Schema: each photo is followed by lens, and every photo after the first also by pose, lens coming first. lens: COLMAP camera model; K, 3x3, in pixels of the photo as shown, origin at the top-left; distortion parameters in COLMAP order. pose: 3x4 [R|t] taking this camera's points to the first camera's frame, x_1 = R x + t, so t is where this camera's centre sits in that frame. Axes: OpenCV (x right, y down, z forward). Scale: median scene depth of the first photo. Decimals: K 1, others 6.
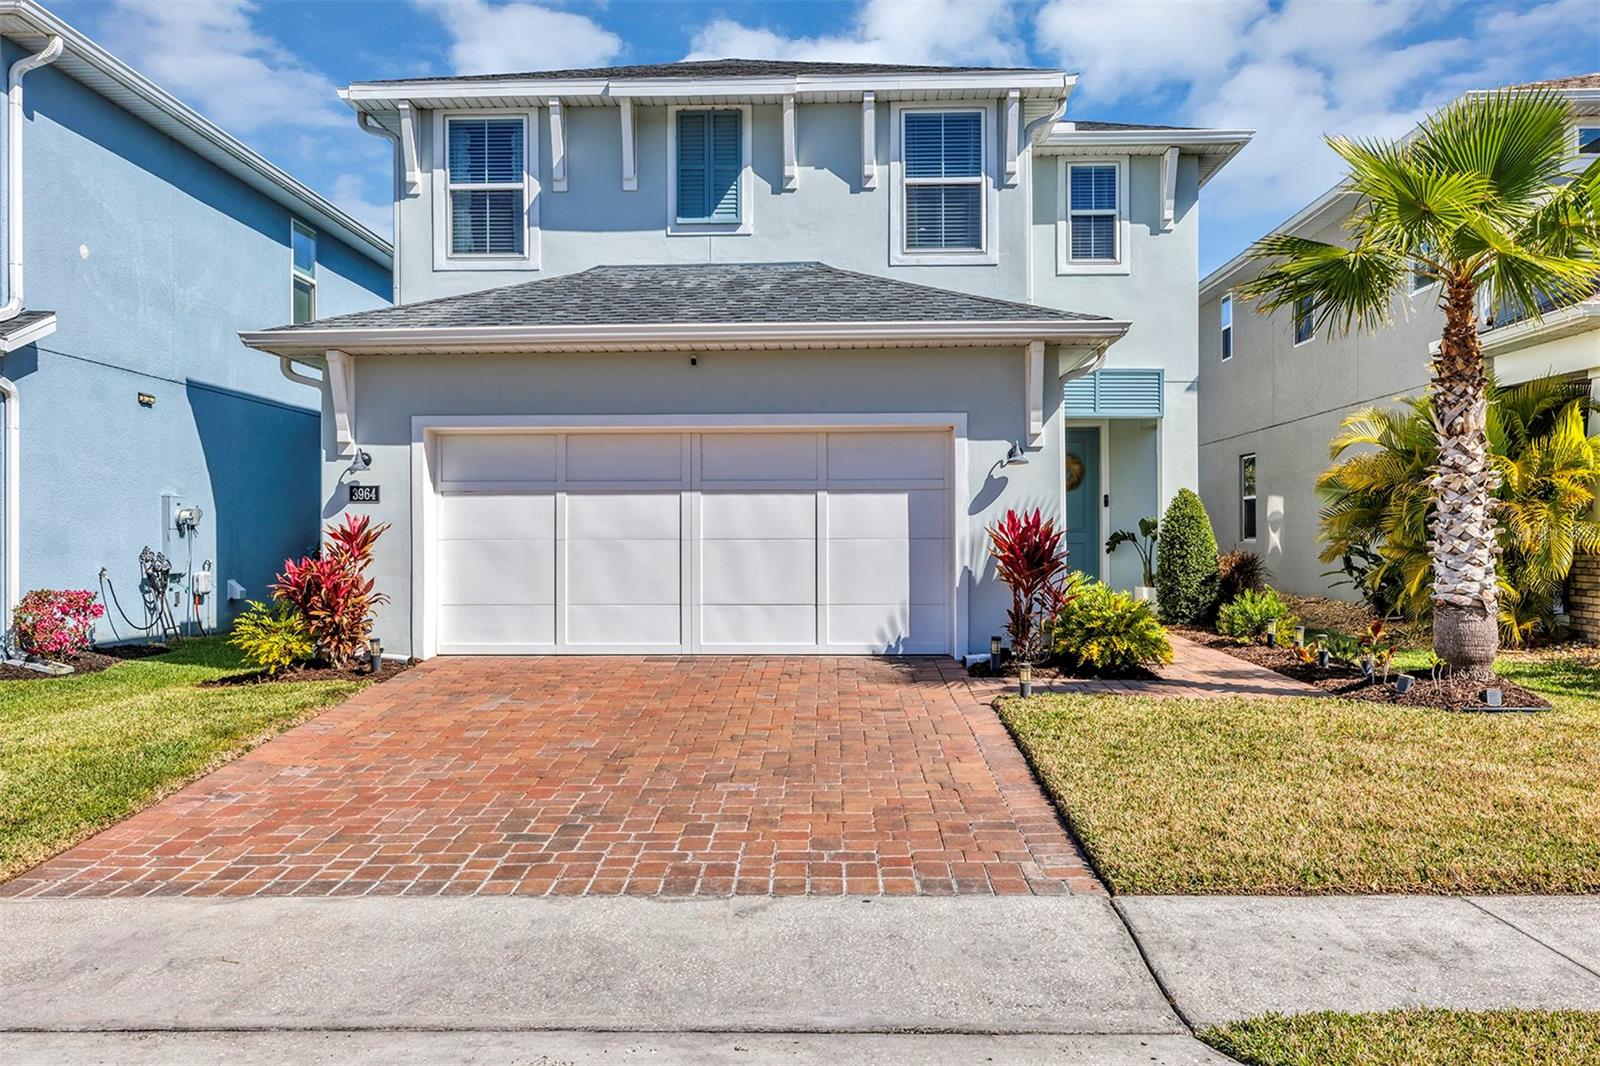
lens RADIAL K [[1307.2, 0, 800.0], [0, 1307.2, 533.0], [0, 0, 1]] dist [0.001287, -0.007340]
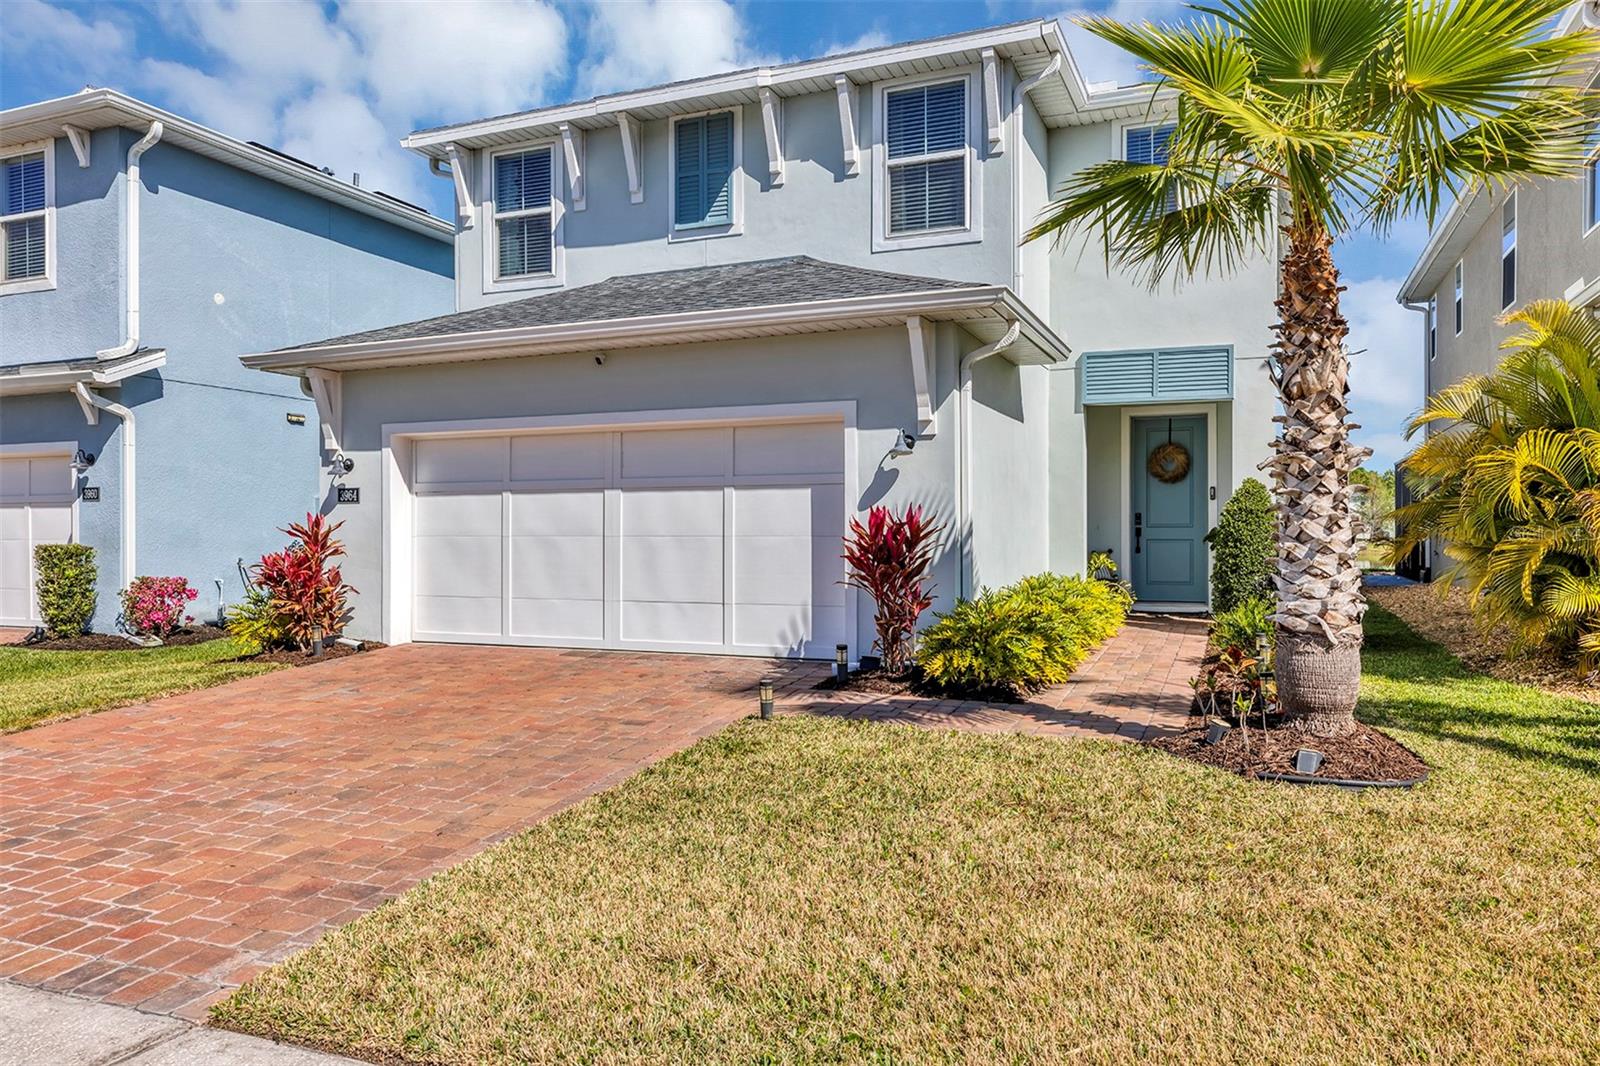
lens RADIAL K [[1115.9, 0, 800.0], [0, 1115.9, 533.0], [0, 0, 1]] dist [0.005586, 0.004524]
pose [[0.933723, 0.001080, -0.357995, 0.356635], [0.001291, 0.999979, 0.006384, -0.003167], [0.357994, -0.006423, 0.933702, 0.237459]]
